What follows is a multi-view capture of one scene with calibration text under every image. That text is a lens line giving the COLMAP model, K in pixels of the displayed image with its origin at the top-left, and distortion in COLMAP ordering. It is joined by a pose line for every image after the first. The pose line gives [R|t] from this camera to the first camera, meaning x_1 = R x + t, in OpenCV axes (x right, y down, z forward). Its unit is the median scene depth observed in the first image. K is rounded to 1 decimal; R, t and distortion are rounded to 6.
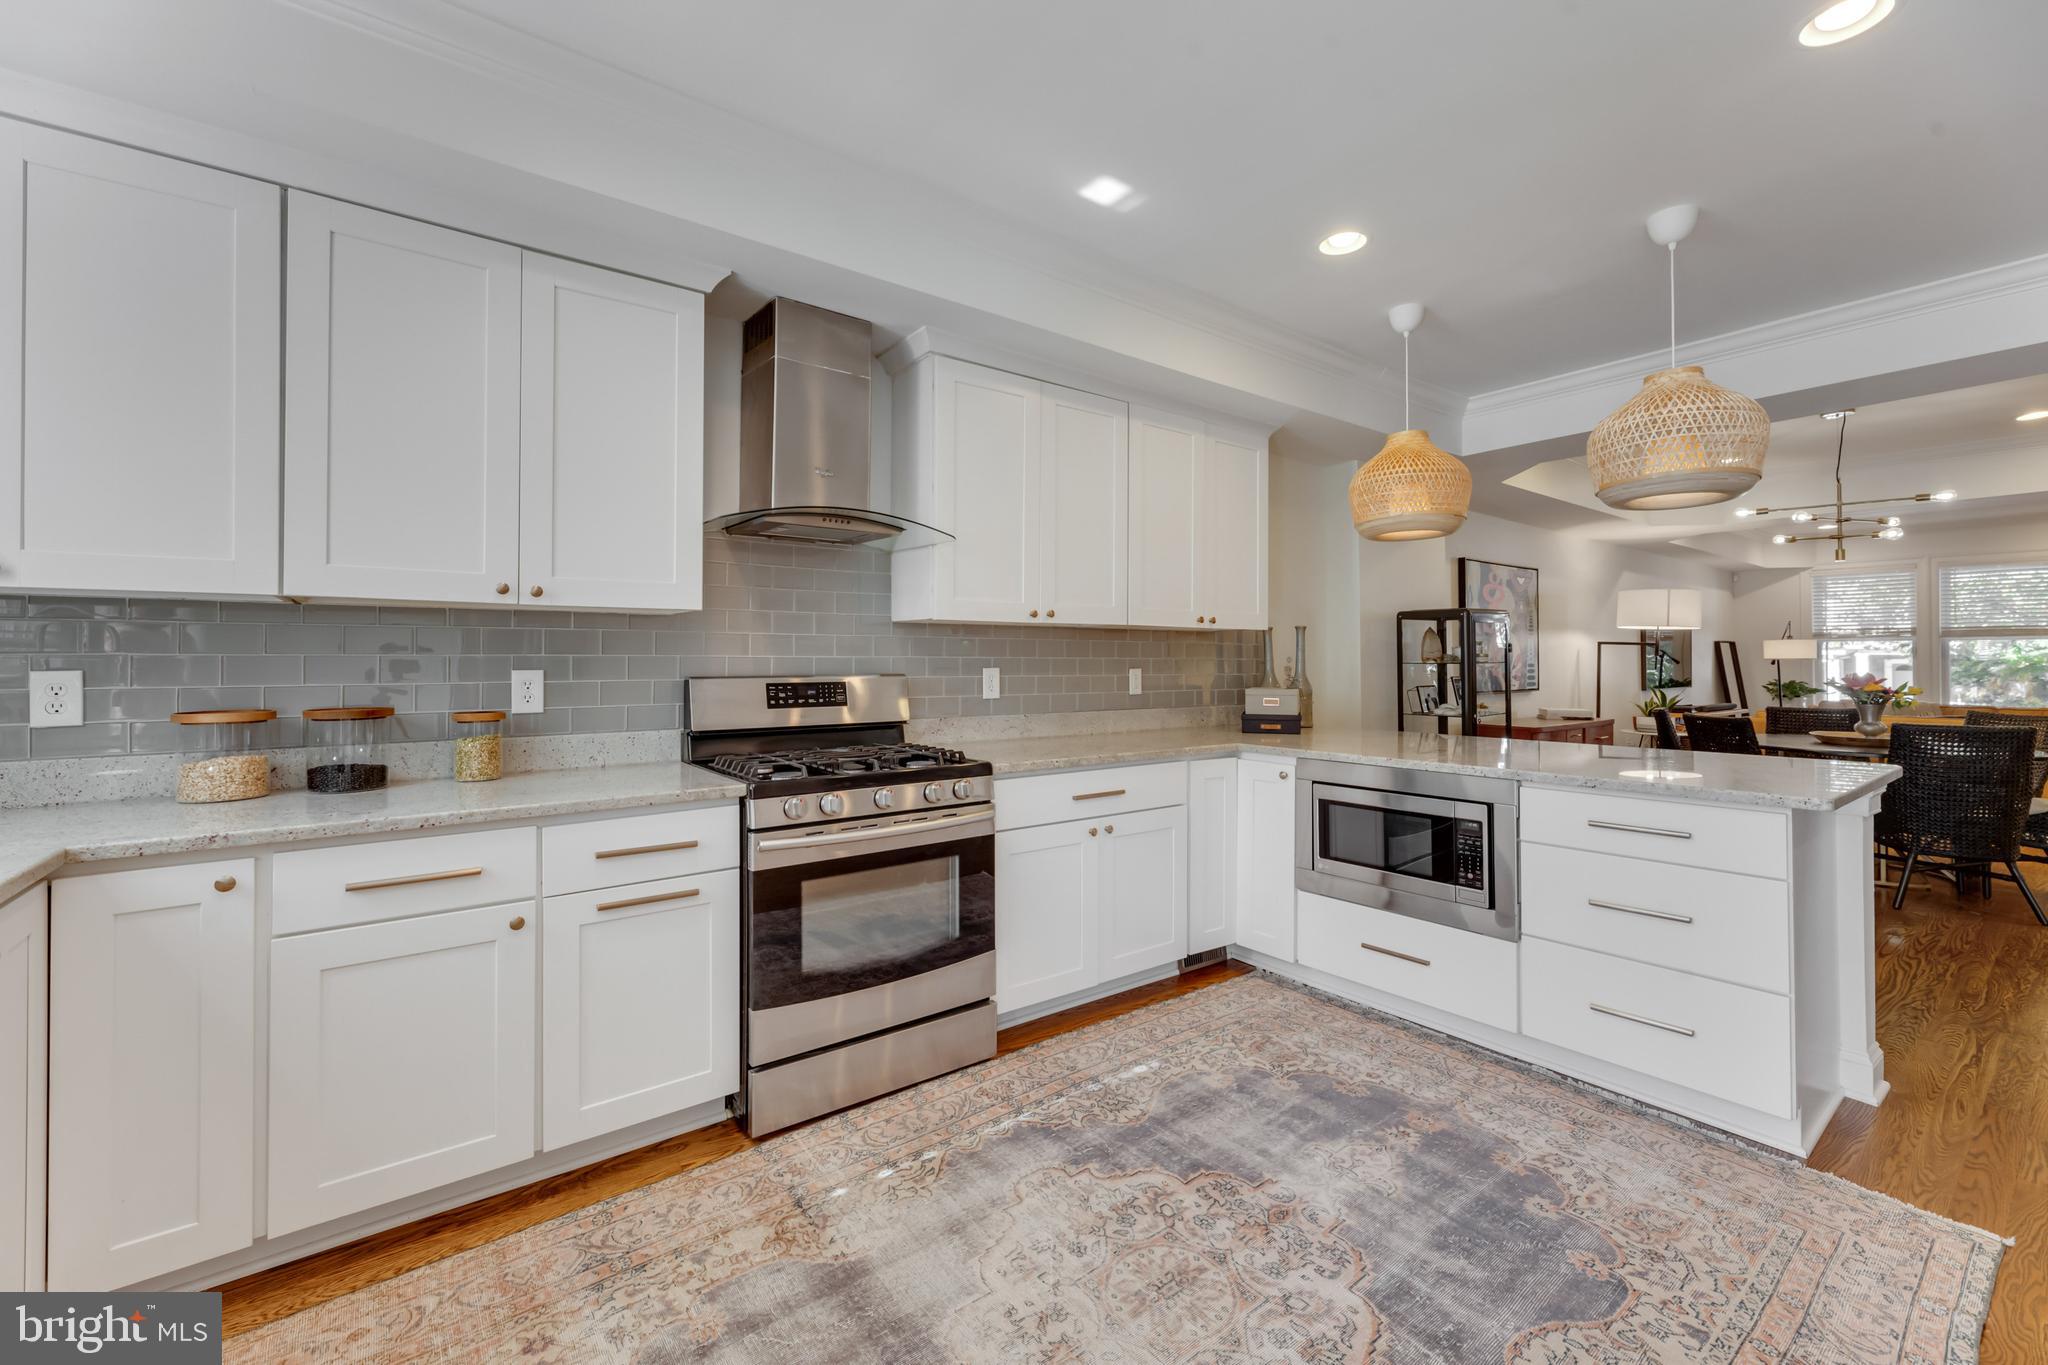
lens RADIAL K [[828.7, 0, 1022.0], [0, 828.7, 655.9], [0, 0, 1]] dist [0.001078, 0.000000]
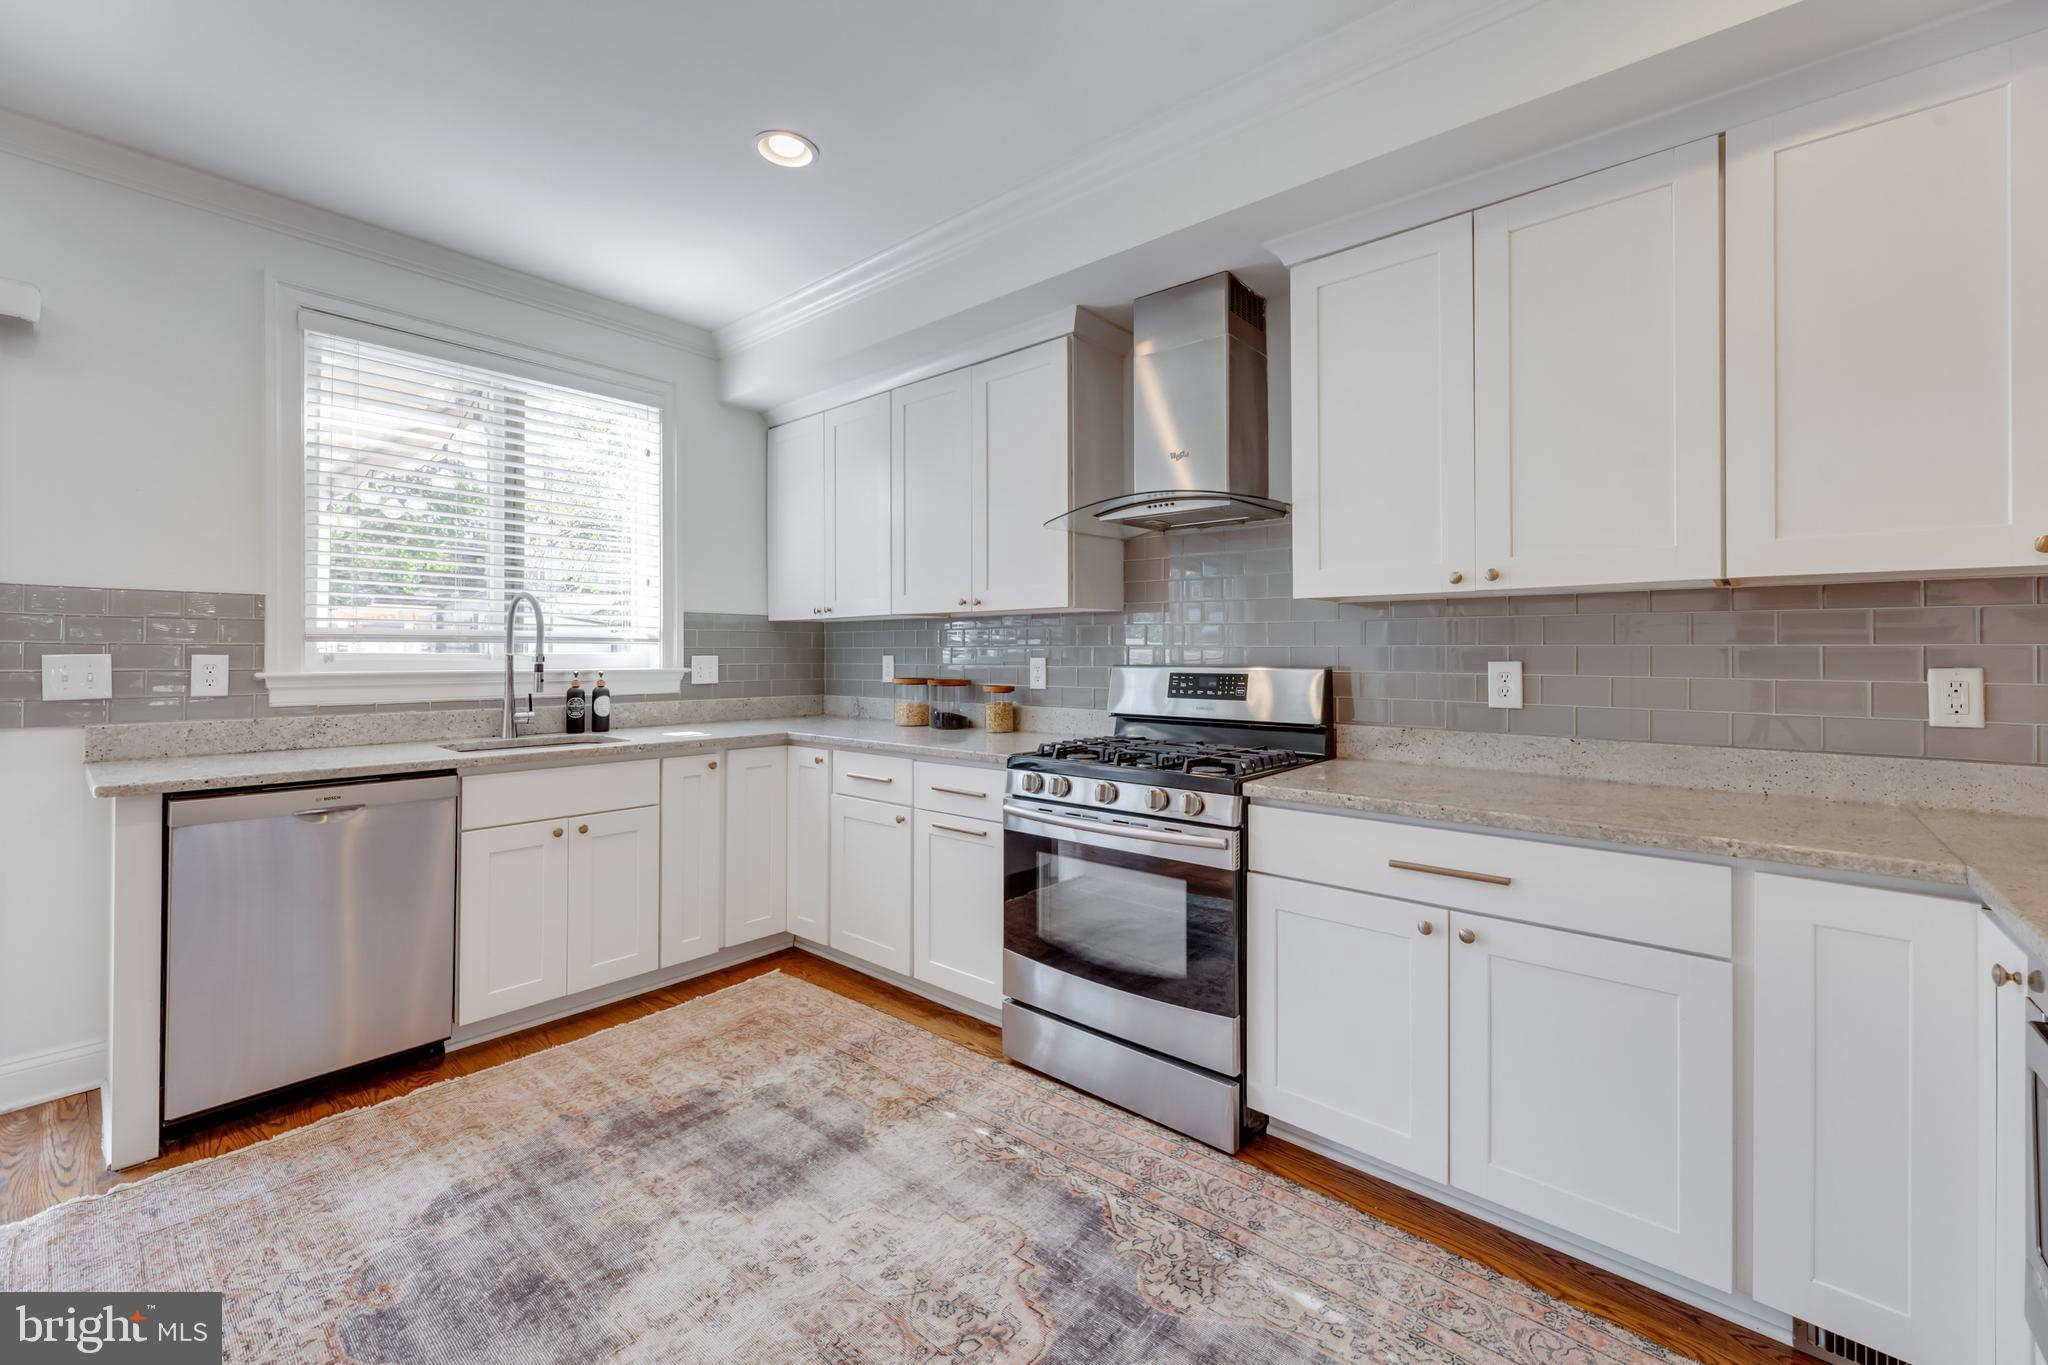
lens RADIAL K [[828.7, 0, 1030.4], [0, 828.7, 657.4], [0, 0, 1]] dist [0.001078, 0.000000]
pose [[0.222748, 0.003557, -0.974869, 0.727482], [0.002776, 0.999987, 0.004283, 0.010212], [0.974872, -0.003660, 0.222736, 0.678980]]
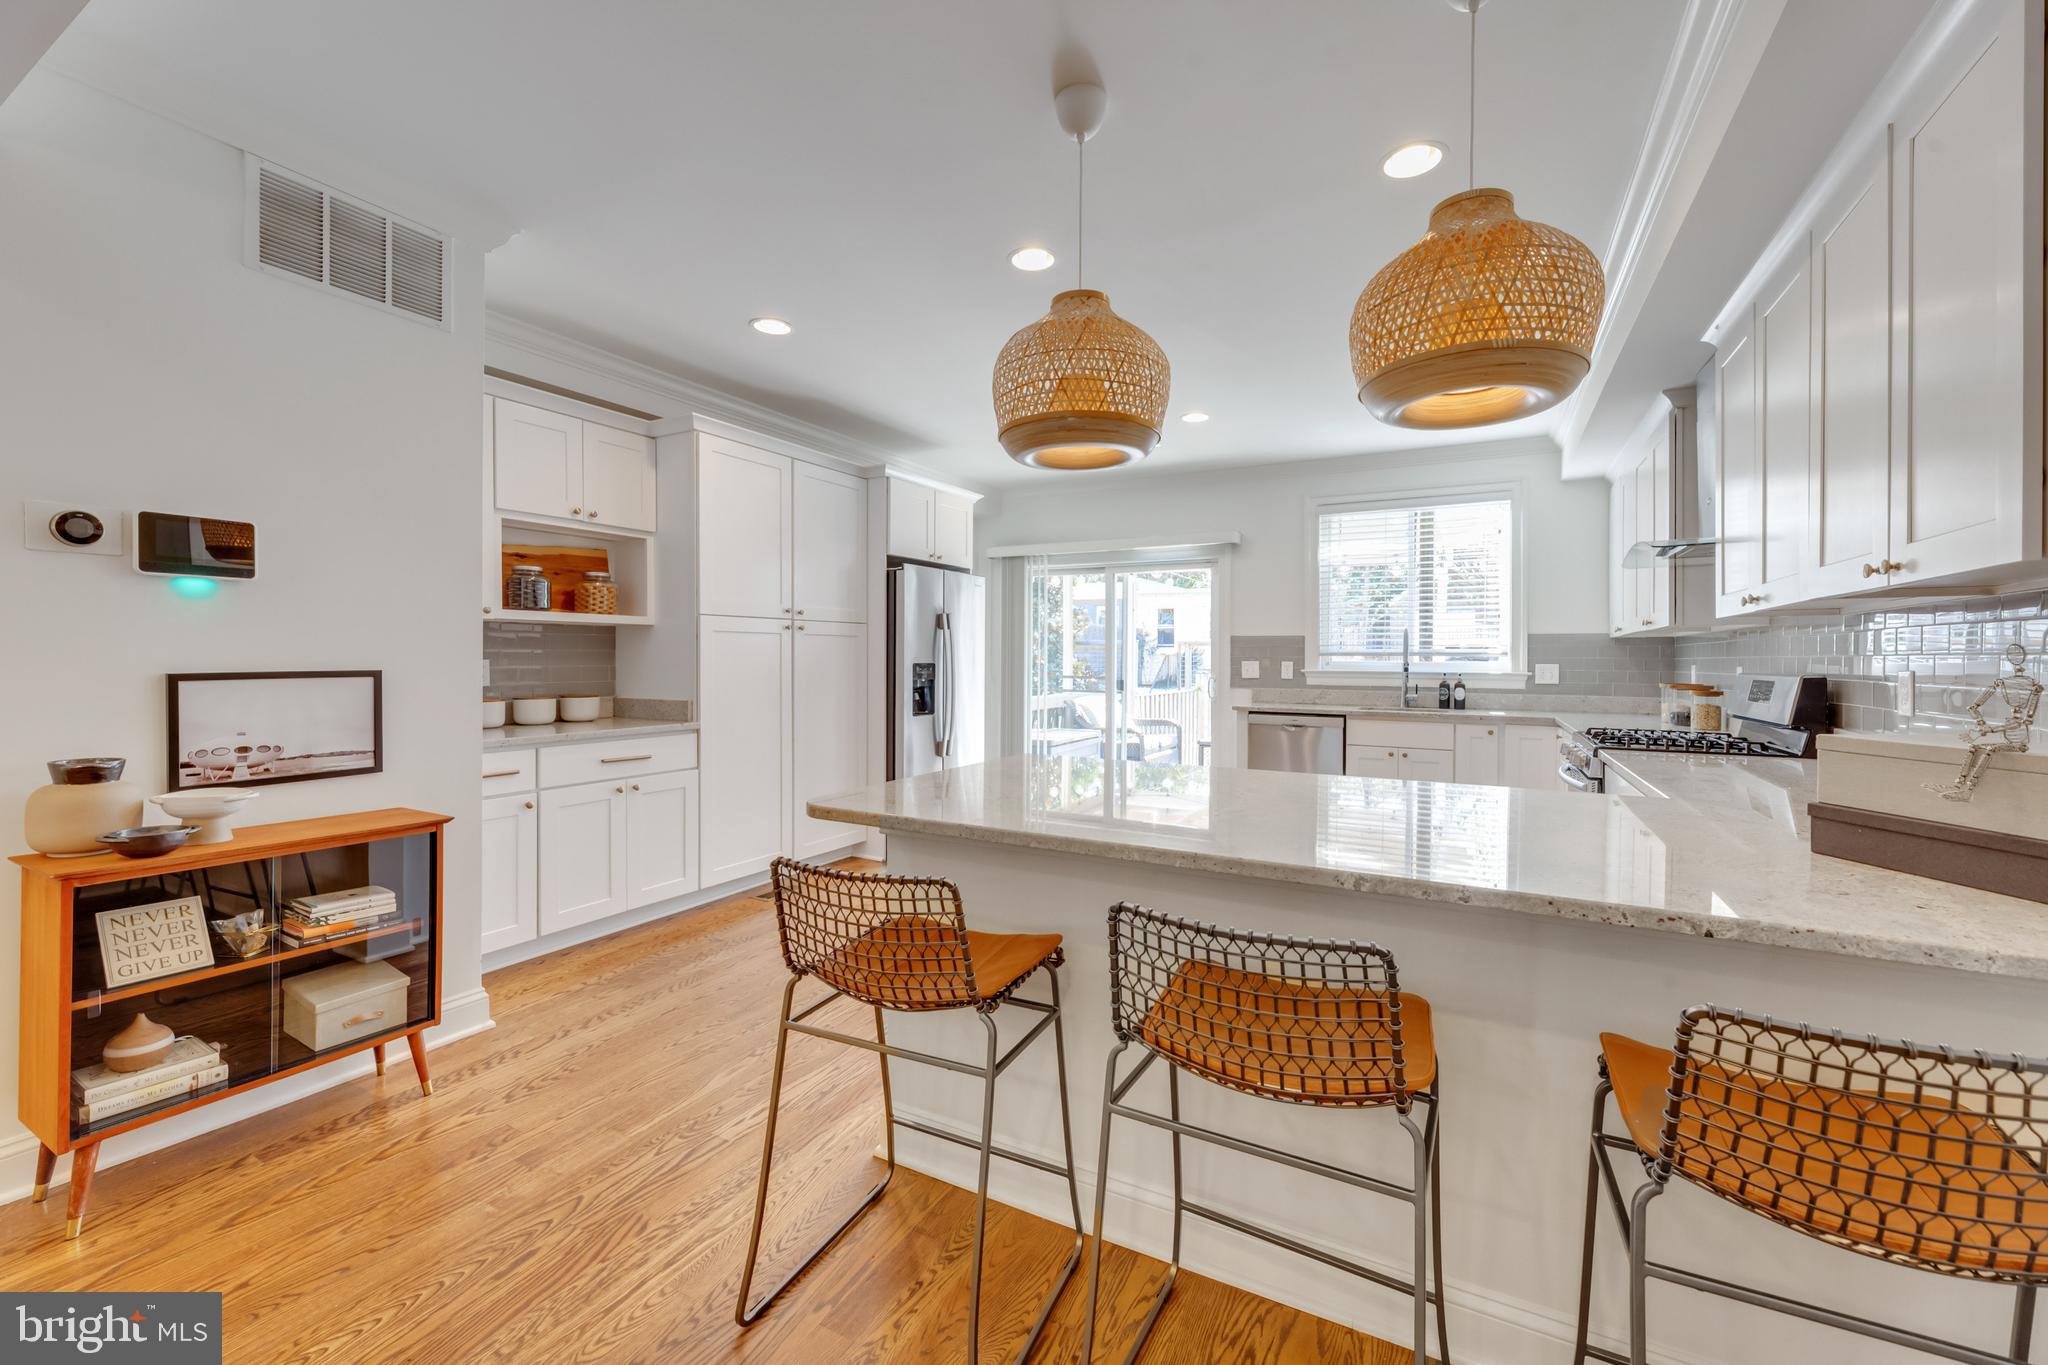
lens RADIAL K [[828.7, 0, 1022.7], [0, 828.7, 669.3], [0, 0, 1]] dist [0.001078, 0.000000]
pose [[-0.908176, -0.001494, -0.418586, 1.273576], [-0.005339, 0.999954, 0.008015, 0.015190], [0.418554, 0.009514, -0.908142, 1.844133]]
